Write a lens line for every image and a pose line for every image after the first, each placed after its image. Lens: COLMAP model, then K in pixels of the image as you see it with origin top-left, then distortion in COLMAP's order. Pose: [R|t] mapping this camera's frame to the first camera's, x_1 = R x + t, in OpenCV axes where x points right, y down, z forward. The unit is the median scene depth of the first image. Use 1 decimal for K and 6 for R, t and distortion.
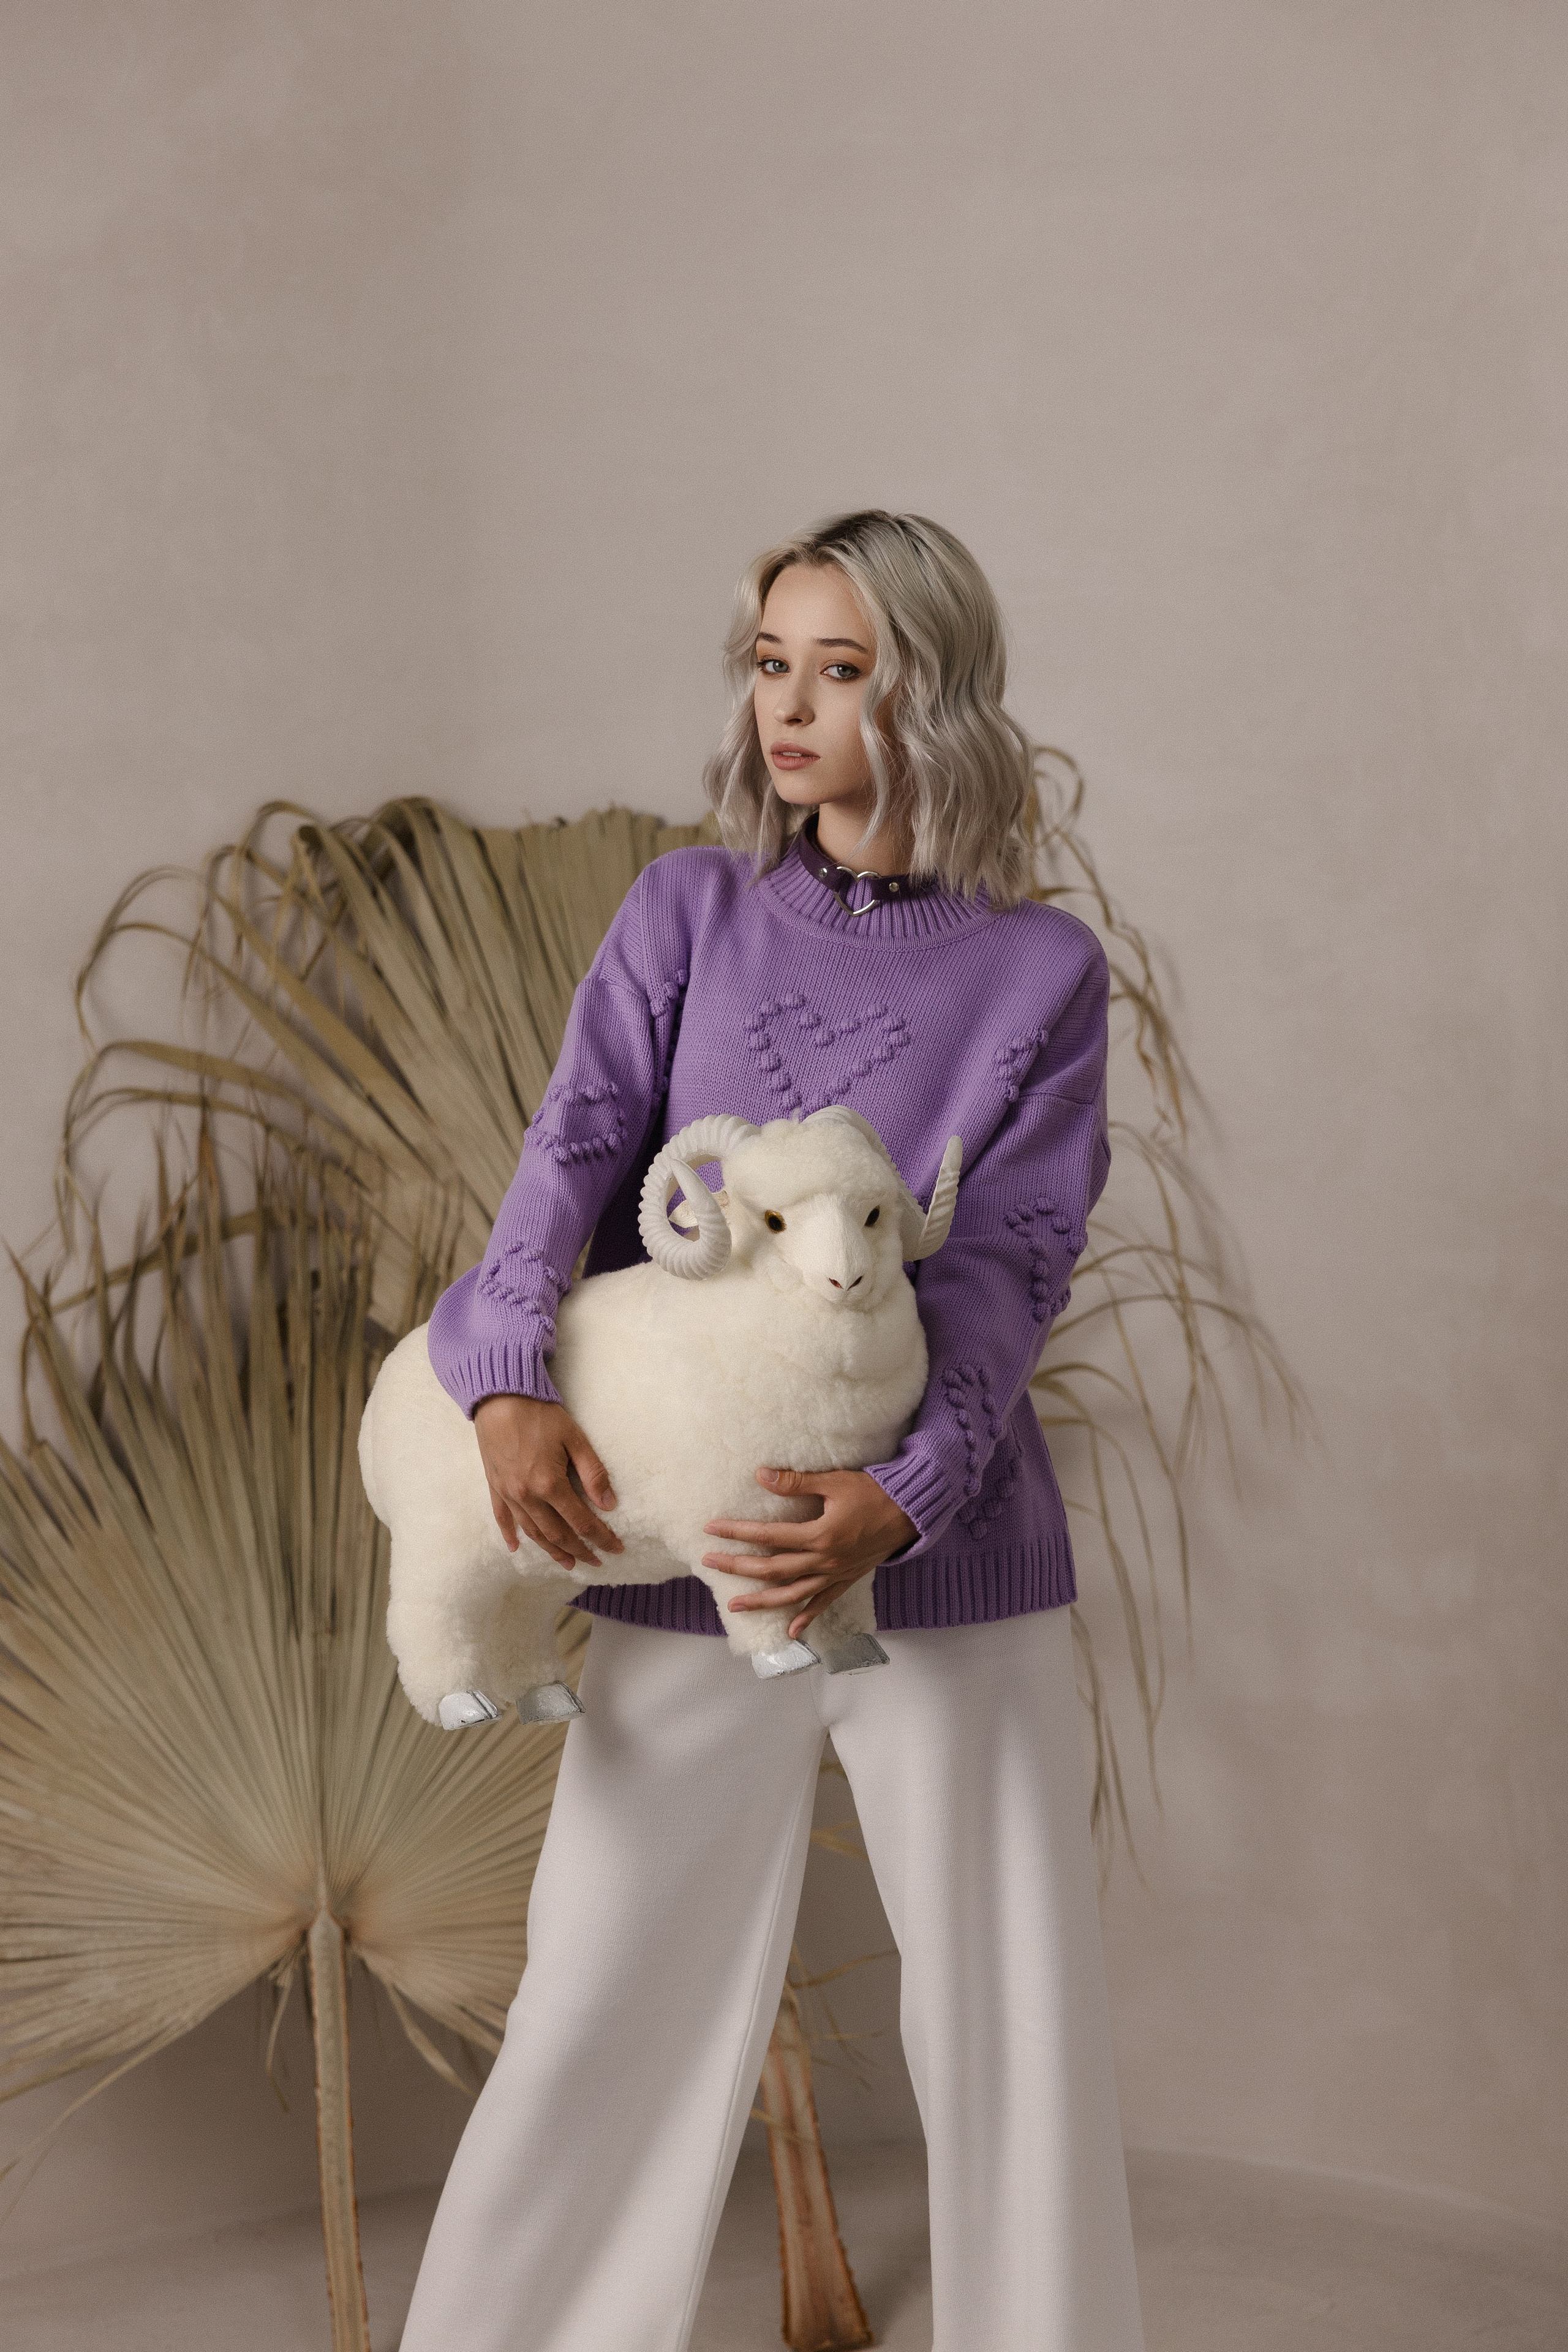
lens RADIAL K [[4374.2, 0, 868.0], [0, 4374.2, 1173.3], [0, 0, 1]] dist [-0.003491, 0.132216]
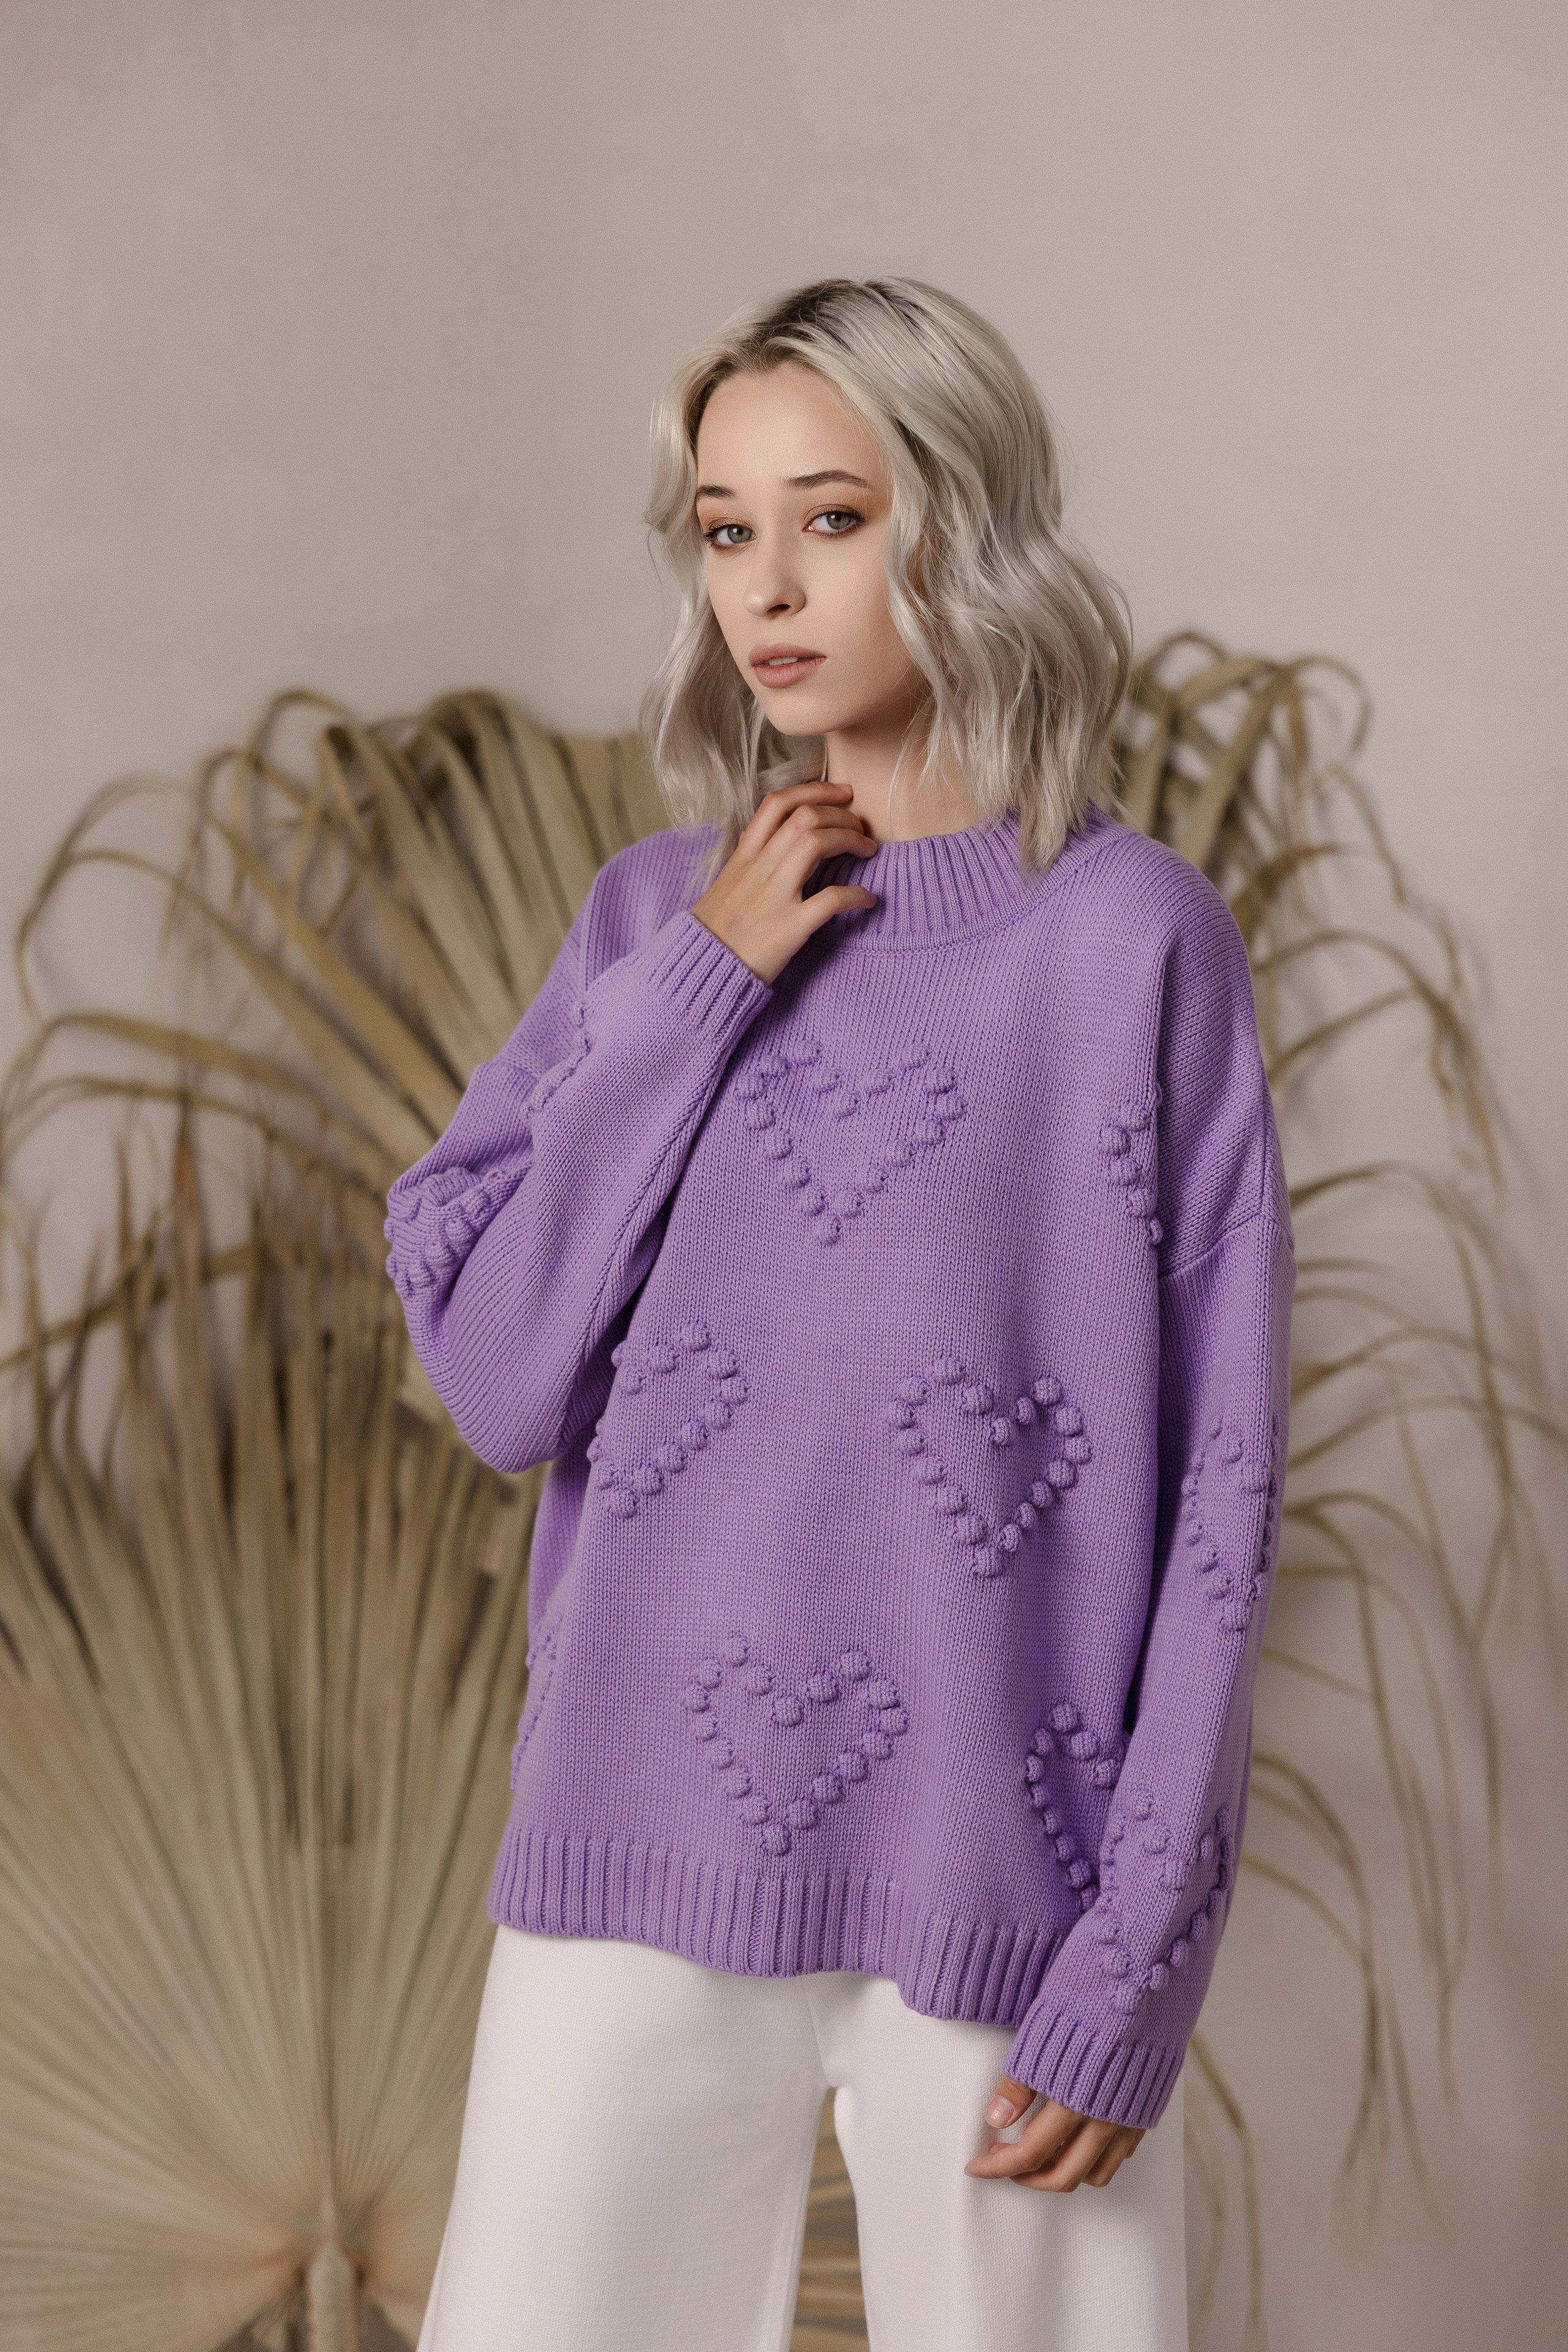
lens RADIAL K [[4374.2, 0, 868.0], [0, 4374.2, 1173.3], [0, 0, 1]] dist [-0.003491, 0.132216]
pose [[0.998467, 0.036994, 0.041164, -0.066863], [-0.038515, 0.998581, 0.036772, -0.034973], [-0.039745, -0.038301, 0.998476, 0.261538]]
